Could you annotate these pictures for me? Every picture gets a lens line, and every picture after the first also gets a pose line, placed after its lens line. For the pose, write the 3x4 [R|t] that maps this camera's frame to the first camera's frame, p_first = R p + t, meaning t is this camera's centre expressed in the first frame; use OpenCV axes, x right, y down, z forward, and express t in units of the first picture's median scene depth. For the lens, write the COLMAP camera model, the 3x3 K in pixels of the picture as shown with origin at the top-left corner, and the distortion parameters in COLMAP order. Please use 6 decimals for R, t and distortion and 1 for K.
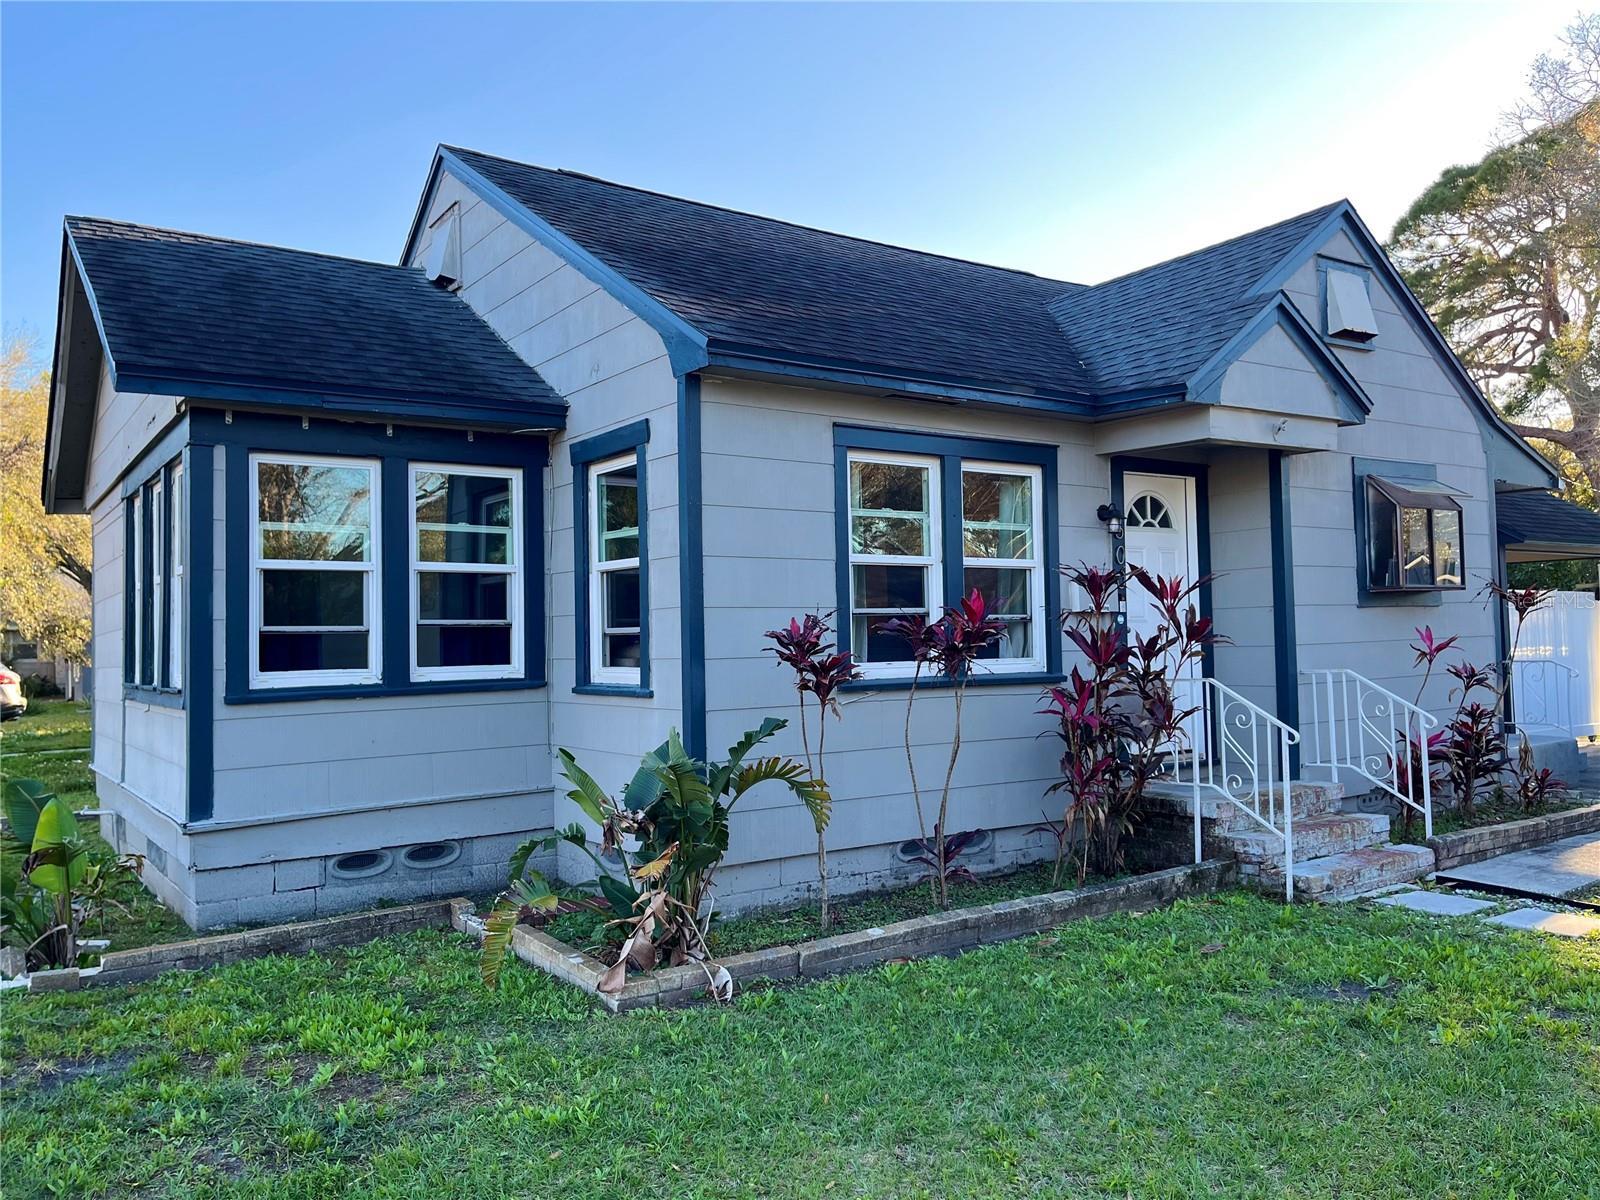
lens RADIAL K [[1203.3, 0, 800.0], [0, 1203.3, 600.0], [0, 0, 1]] dist [0.063284, -0.087766]
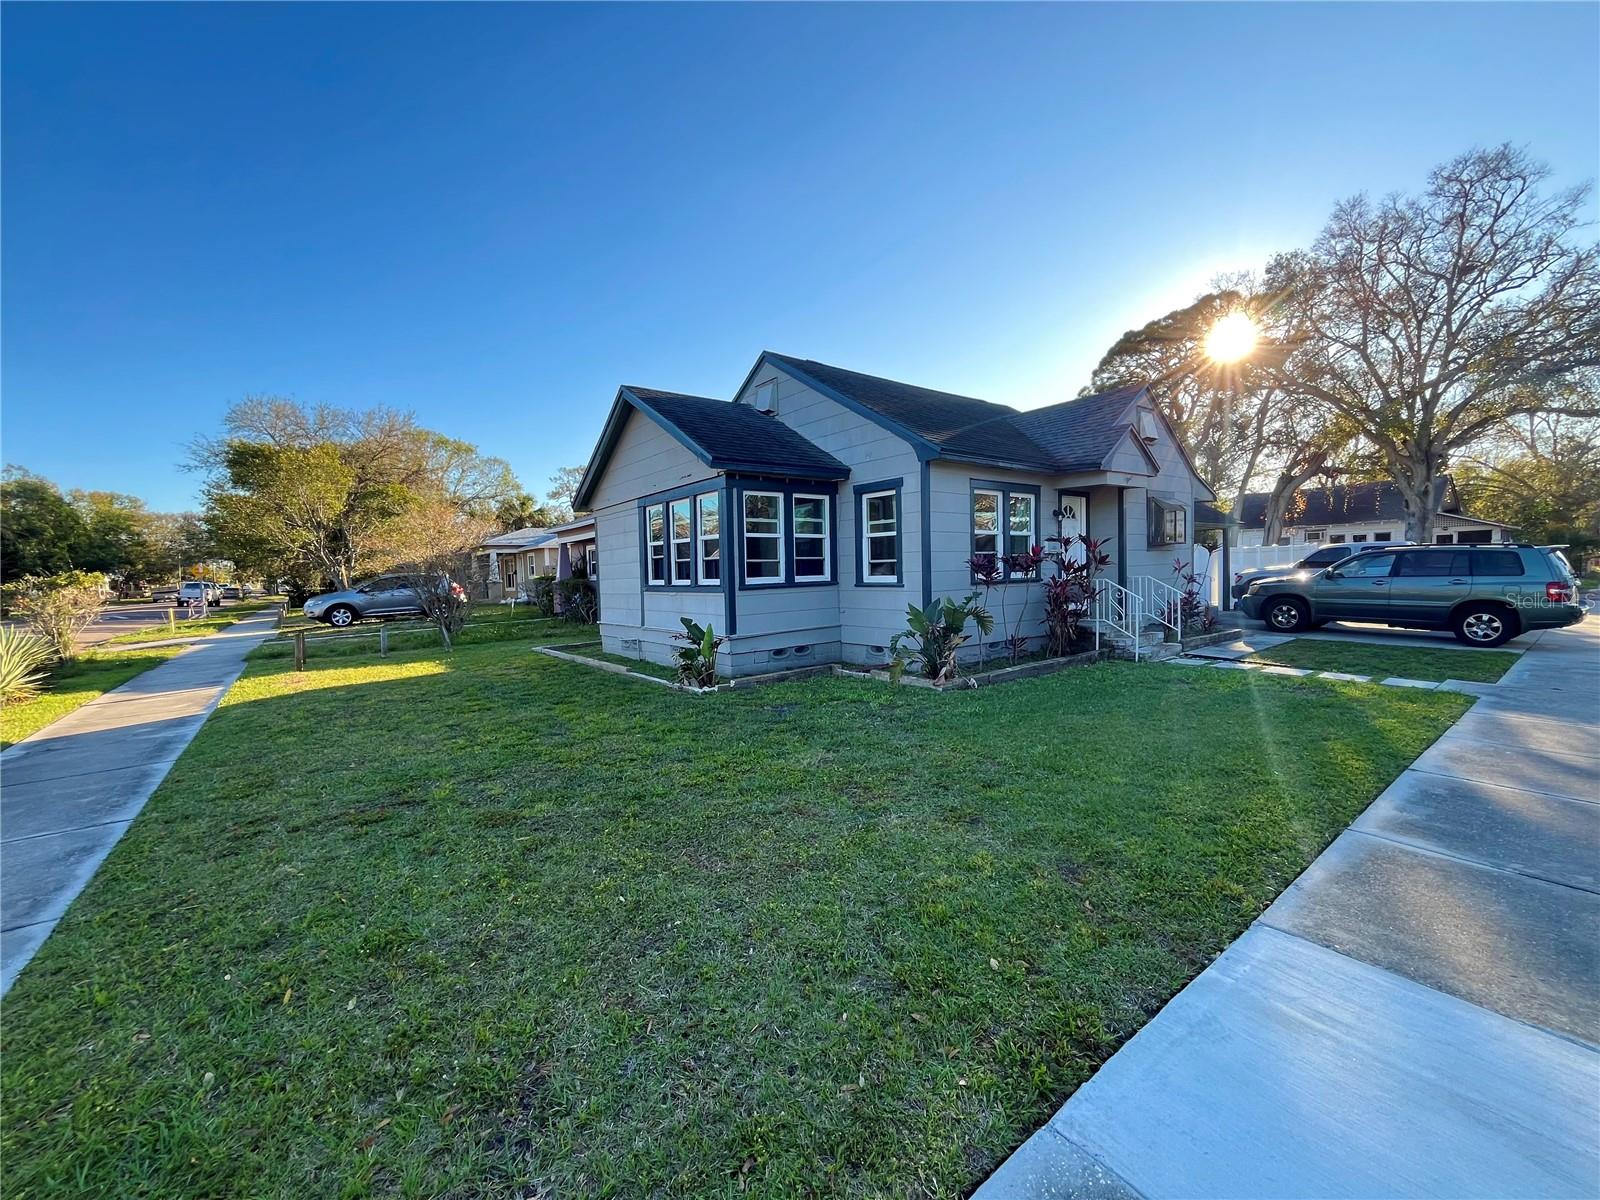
lens RADIAL K [[647.1, 0, 796.1], [0, 647.1, 599.6], [0, 0, 1]] dist [-0.007938, 0.000035]
pose [[0.998582, -0.007888, 0.052653, -0.375822], [0.003812, 0.997018, 0.077069, 0.000872], [-0.053104, -0.076759, 0.995634, -0.322677]]
